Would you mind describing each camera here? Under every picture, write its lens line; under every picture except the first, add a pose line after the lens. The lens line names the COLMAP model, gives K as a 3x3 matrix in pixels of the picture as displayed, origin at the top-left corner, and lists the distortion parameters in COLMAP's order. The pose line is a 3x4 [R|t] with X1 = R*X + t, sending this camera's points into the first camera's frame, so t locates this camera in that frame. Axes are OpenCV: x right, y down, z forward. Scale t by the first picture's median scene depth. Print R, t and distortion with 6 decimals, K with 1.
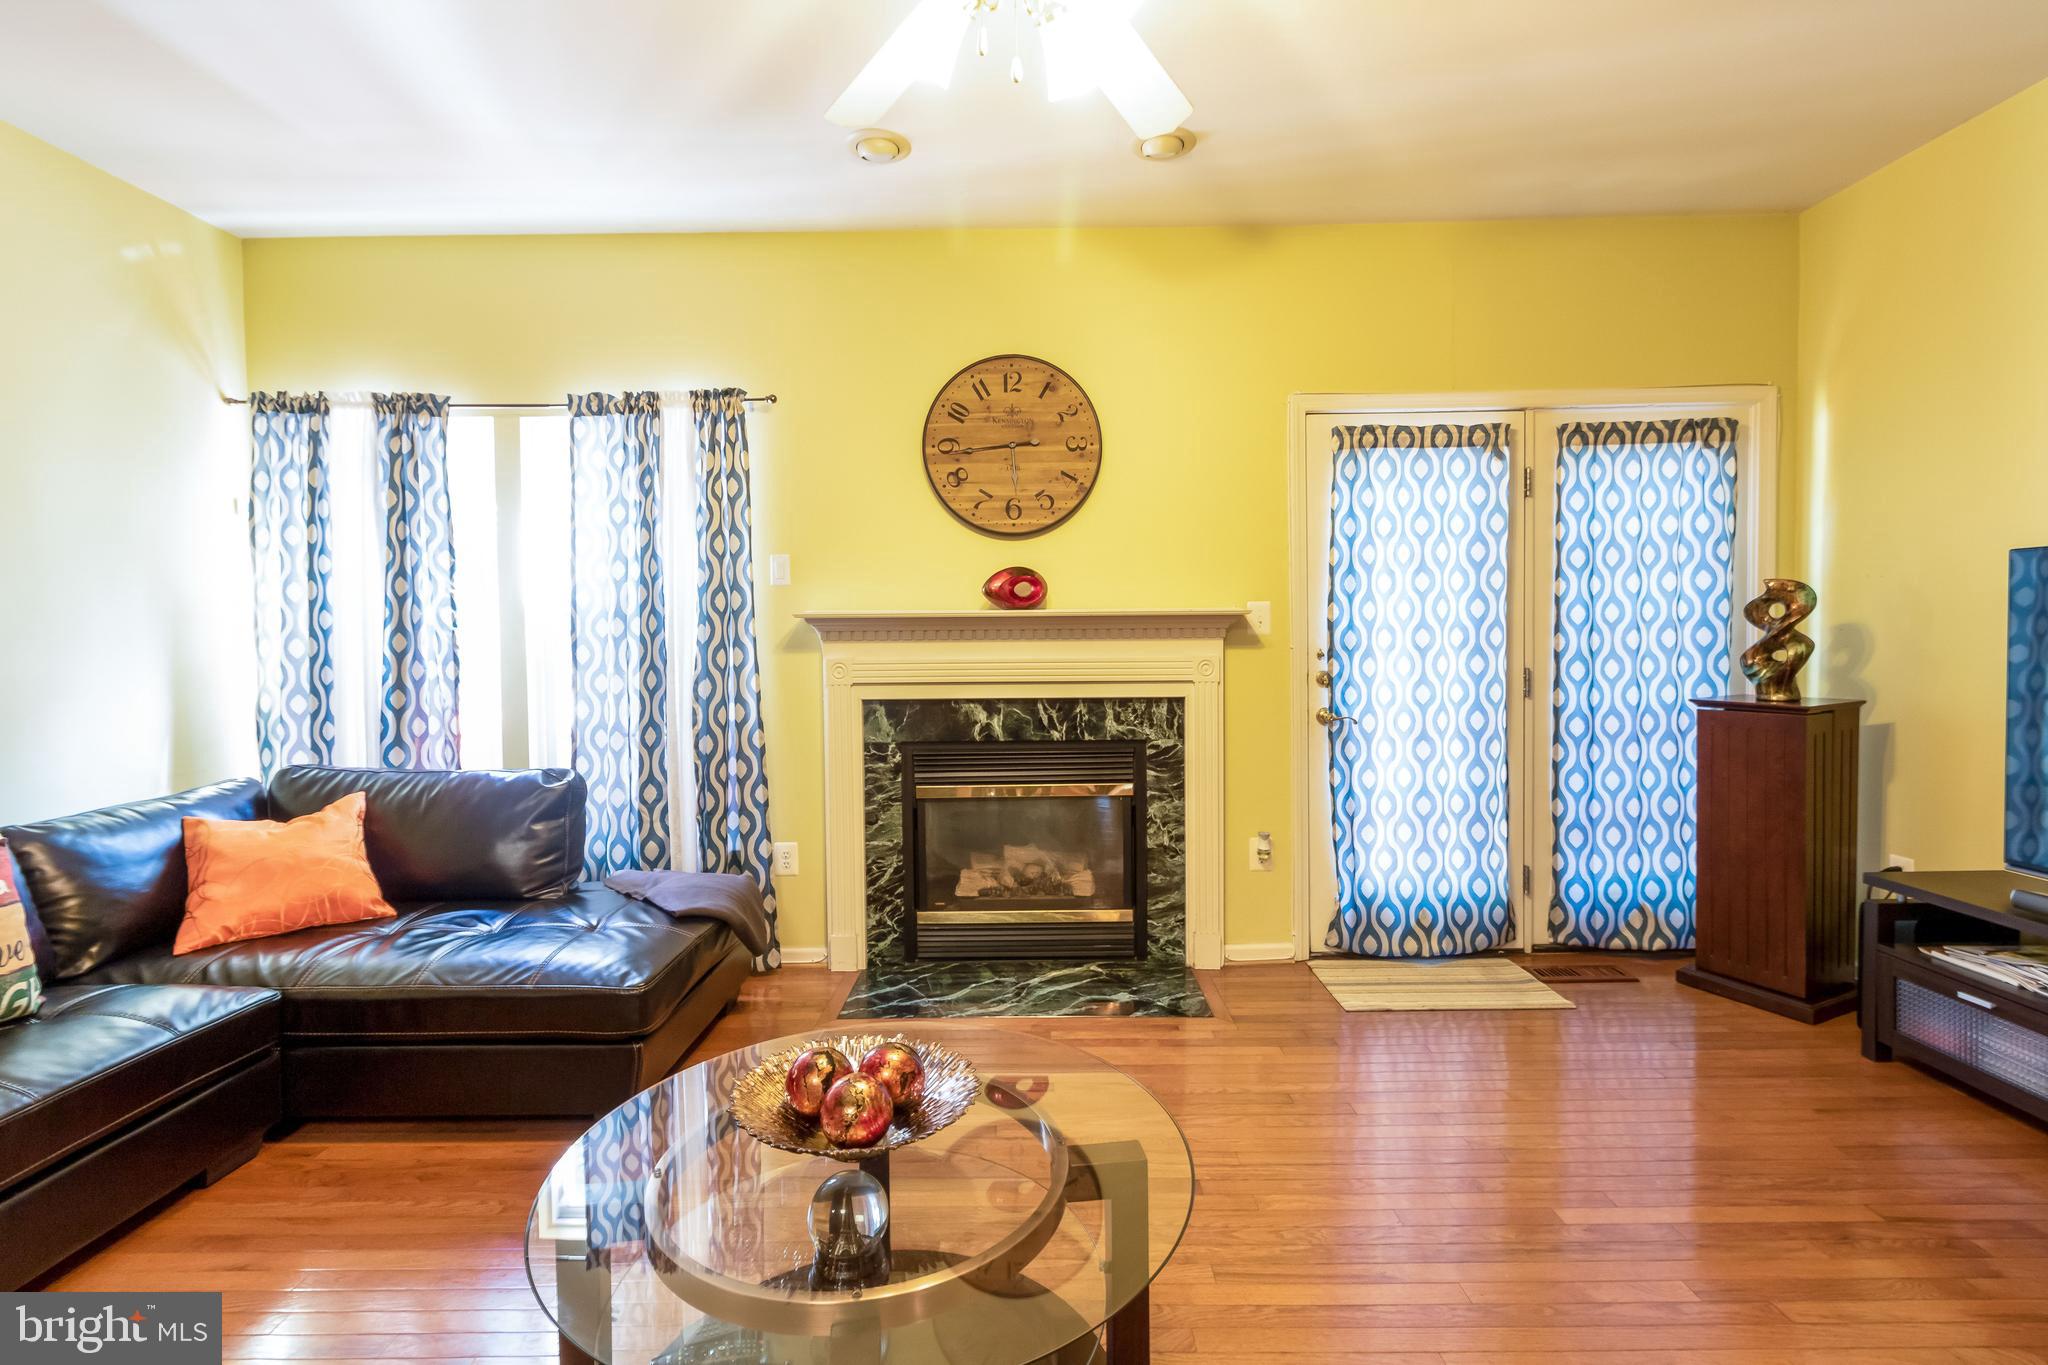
lens RADIAL K [[939.2, 0, 1030.3], [0, 939.2, 666.9], [0, 0, 1]] dist [-0.000041, 0.000638]
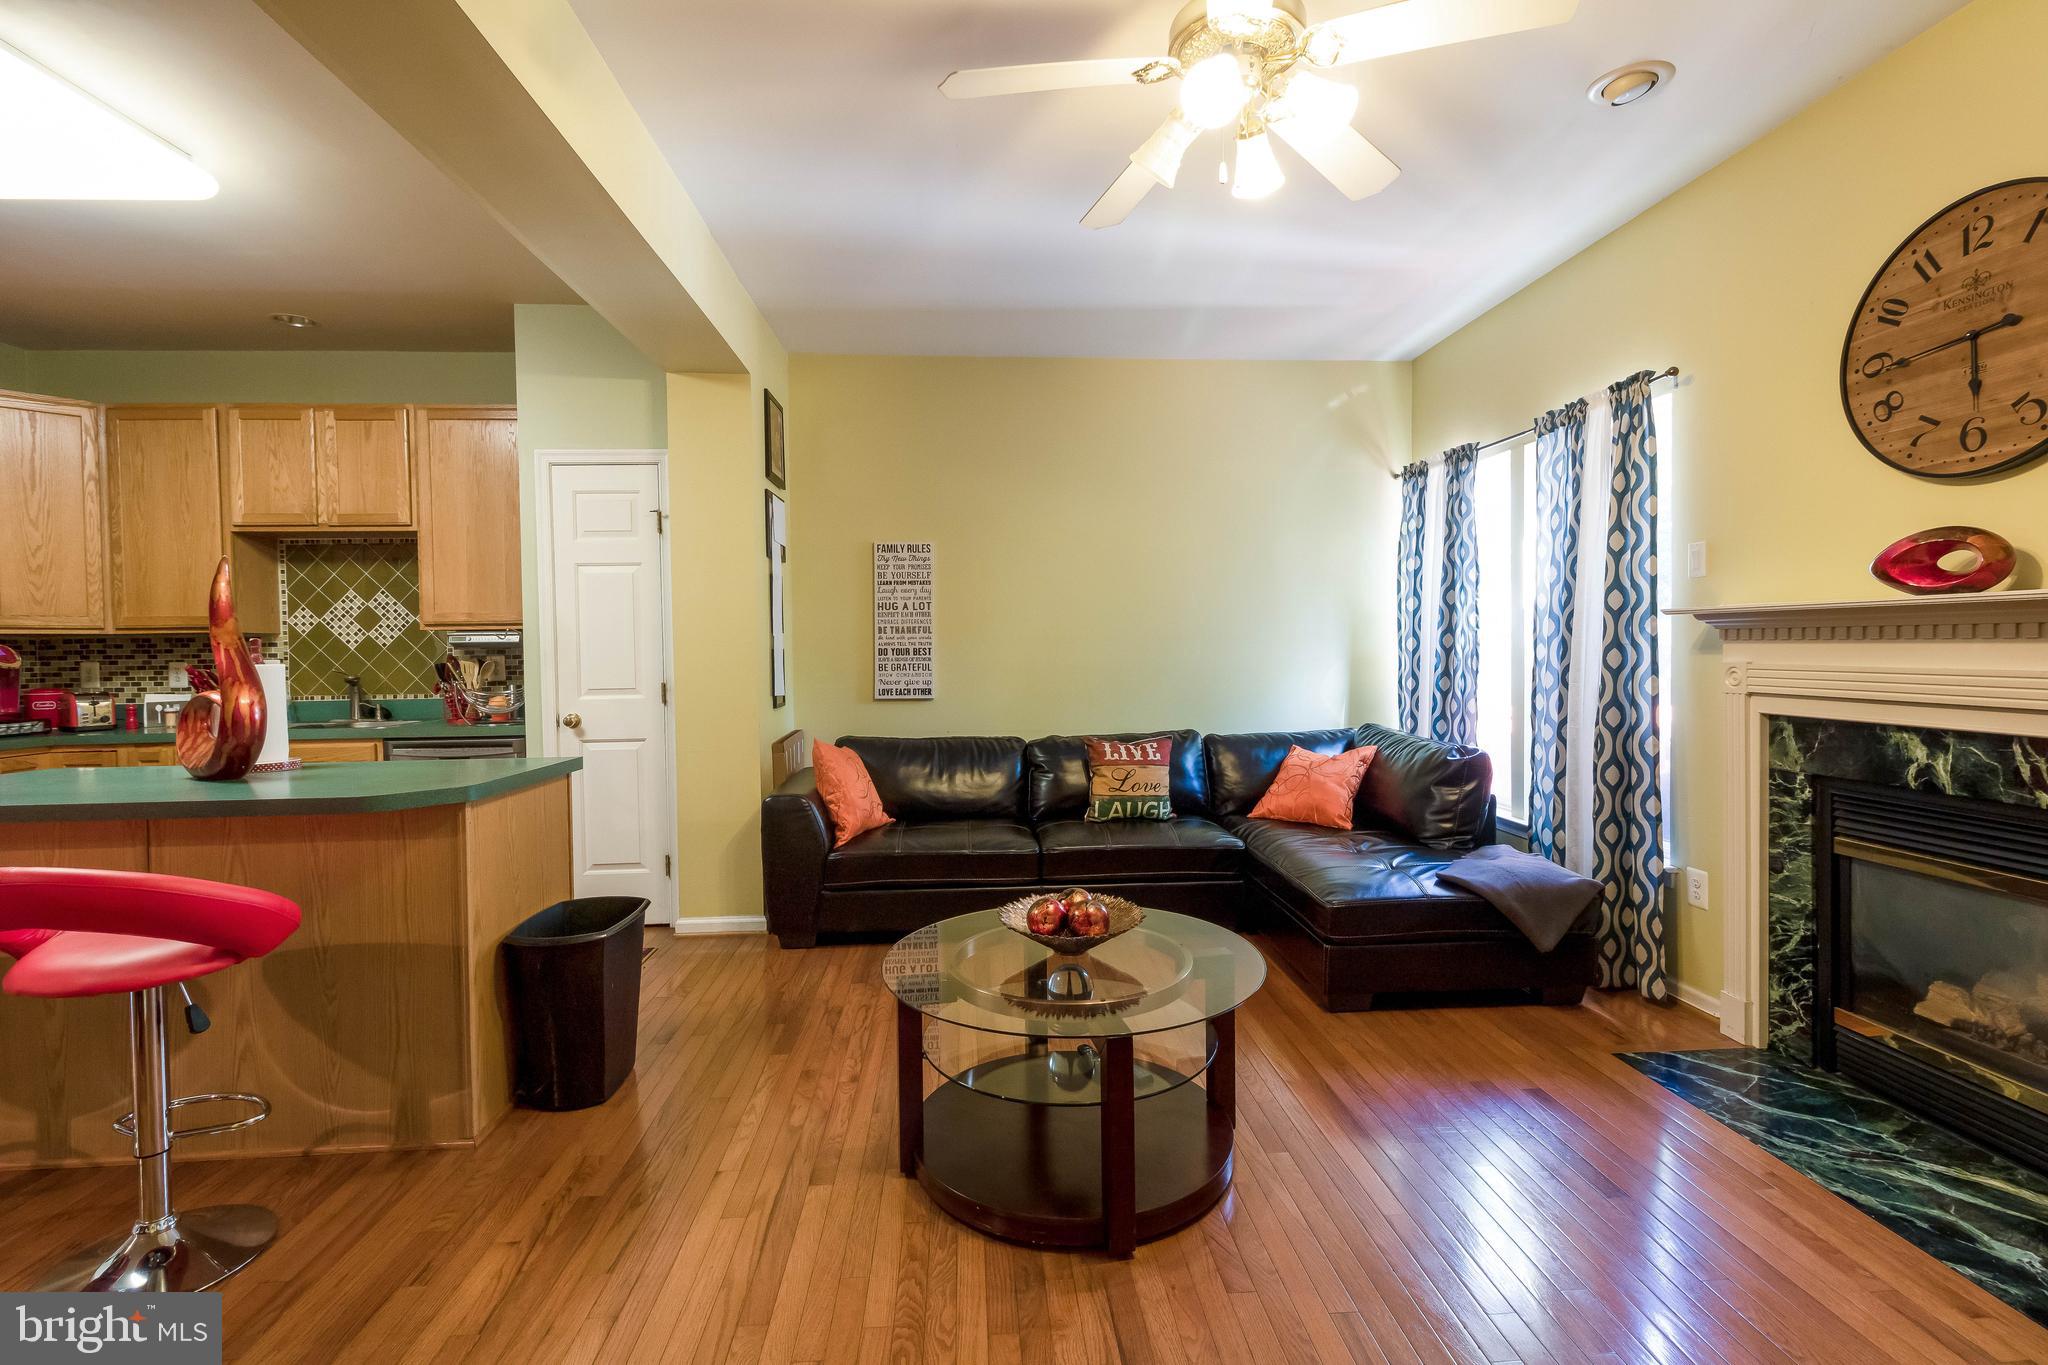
lens RADIAL K [[939.2, 0, 1021.2], [0, 939.2, 665.9], [0, 0, 1]] dist [-0.000041, 0.000638]
pose [[0.064555, 0.031306, -0.997423, 0.583581], [-0.018768, 0.999369, 0.030152, -0.018342], [0.997738, 0.016773, 0.065102, 0.316116]]
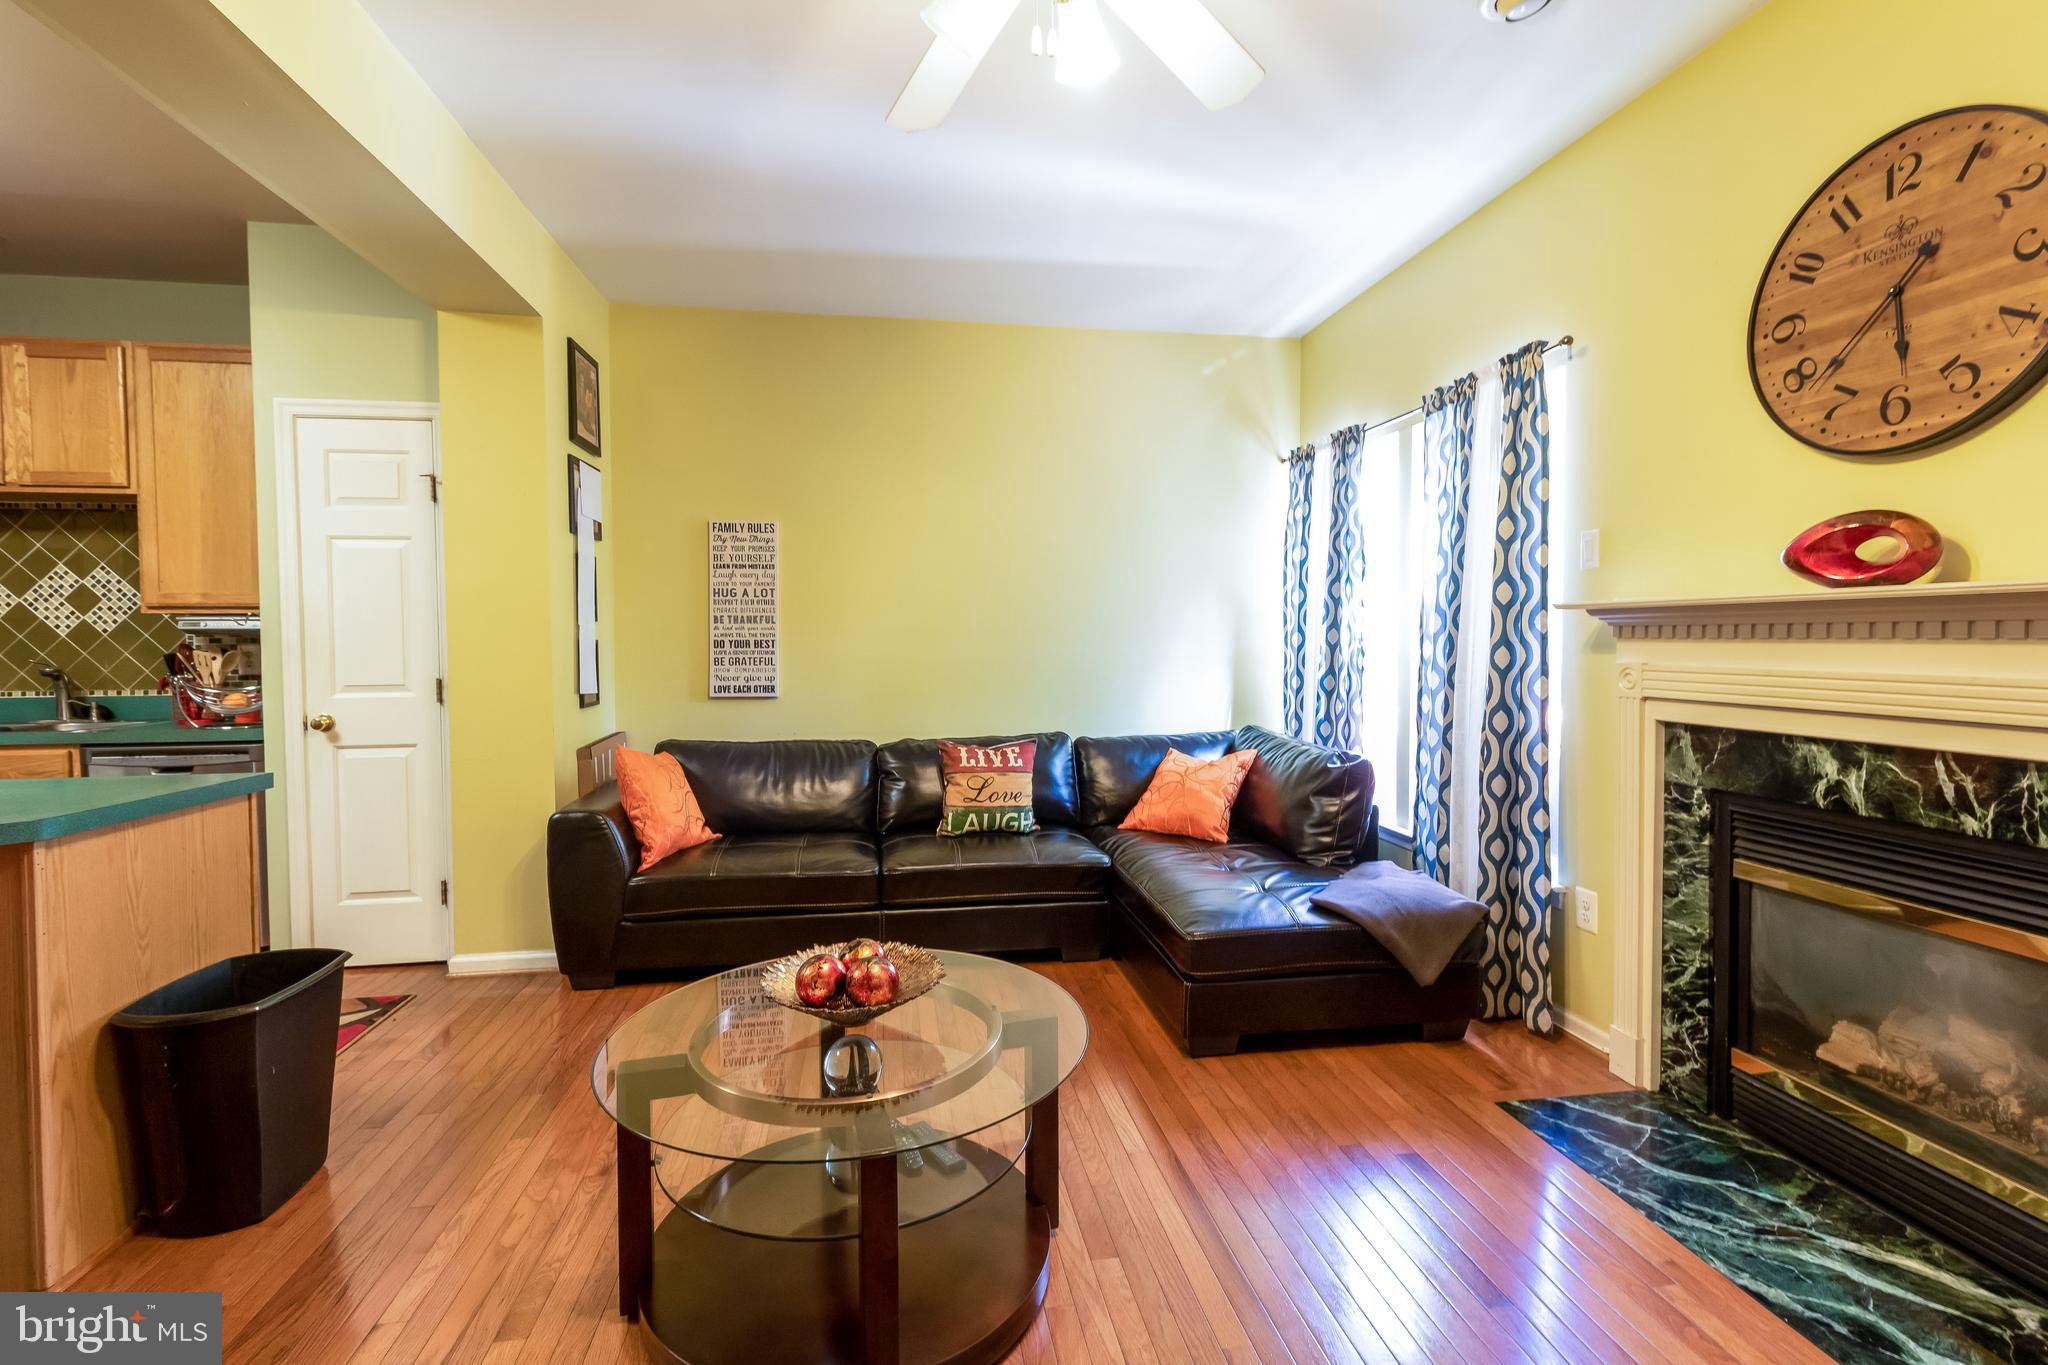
lens RADIAL K [[939.2, 0, 1019.4], [0, 939.2, 666.1], [0, 0, 1]] dist [-0.000041, 0.000638]
pose [[0.151911, 0.039103, -0.987620, 0.461353], [-0.027860, 0.998989, 0.035268, -0.018709], [0.988001, 0.022158, 0.152847, 0.404920]]
